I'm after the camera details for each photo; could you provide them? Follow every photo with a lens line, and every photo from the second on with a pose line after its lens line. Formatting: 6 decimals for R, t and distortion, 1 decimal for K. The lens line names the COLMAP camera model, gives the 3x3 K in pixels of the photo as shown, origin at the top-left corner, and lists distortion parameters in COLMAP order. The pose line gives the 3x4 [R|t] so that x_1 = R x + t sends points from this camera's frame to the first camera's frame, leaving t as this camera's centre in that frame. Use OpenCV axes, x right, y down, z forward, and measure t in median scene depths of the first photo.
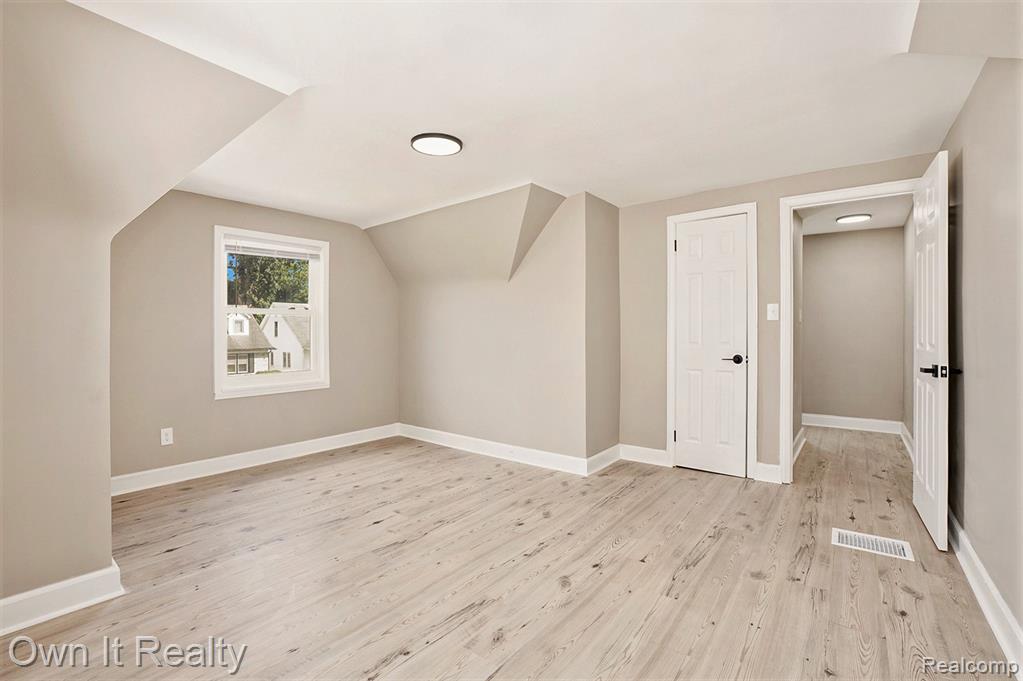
lens RADIAL K [[449.2, 0, 509.6], [0, 449.2, 330.8], [0, 0, 1]] dist [-0.037900, 0.000158]
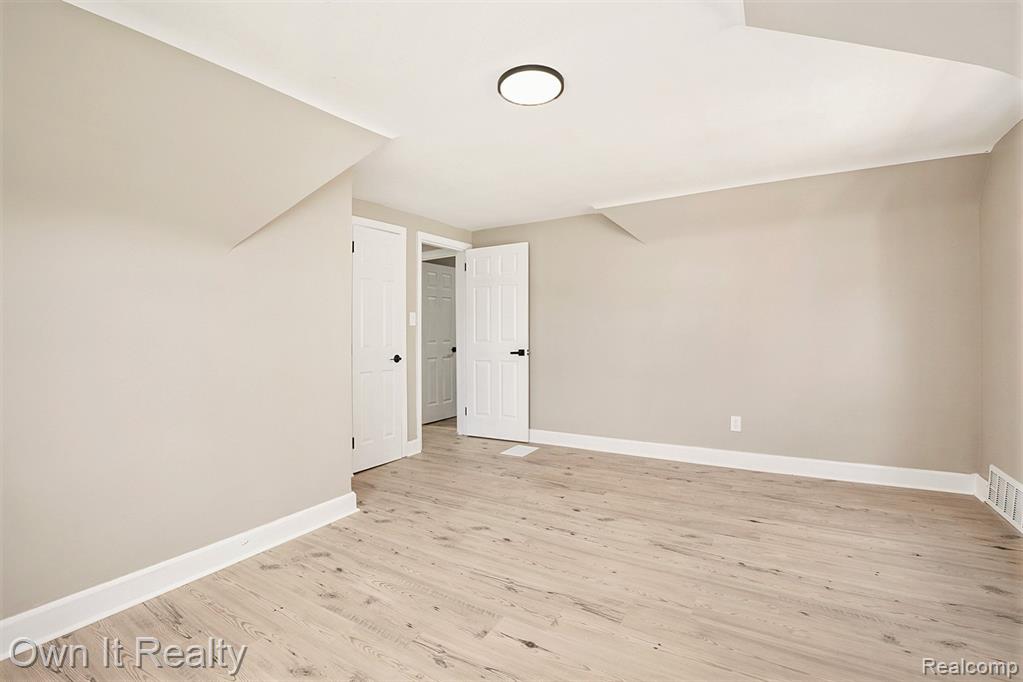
lens RADIAL K [[449.2, 0, 509.6], [0, 449.2, 331.3], [0, 0, 1]] dist [-0.037900, 0.000158]
pose [[-0.101126, 0.013619, 0.994780, -0.792375], [0.012476, 0.999845, -0.012420, 0.014277], [-0.994795, 0.011155, -0.101280, 0.960557]]
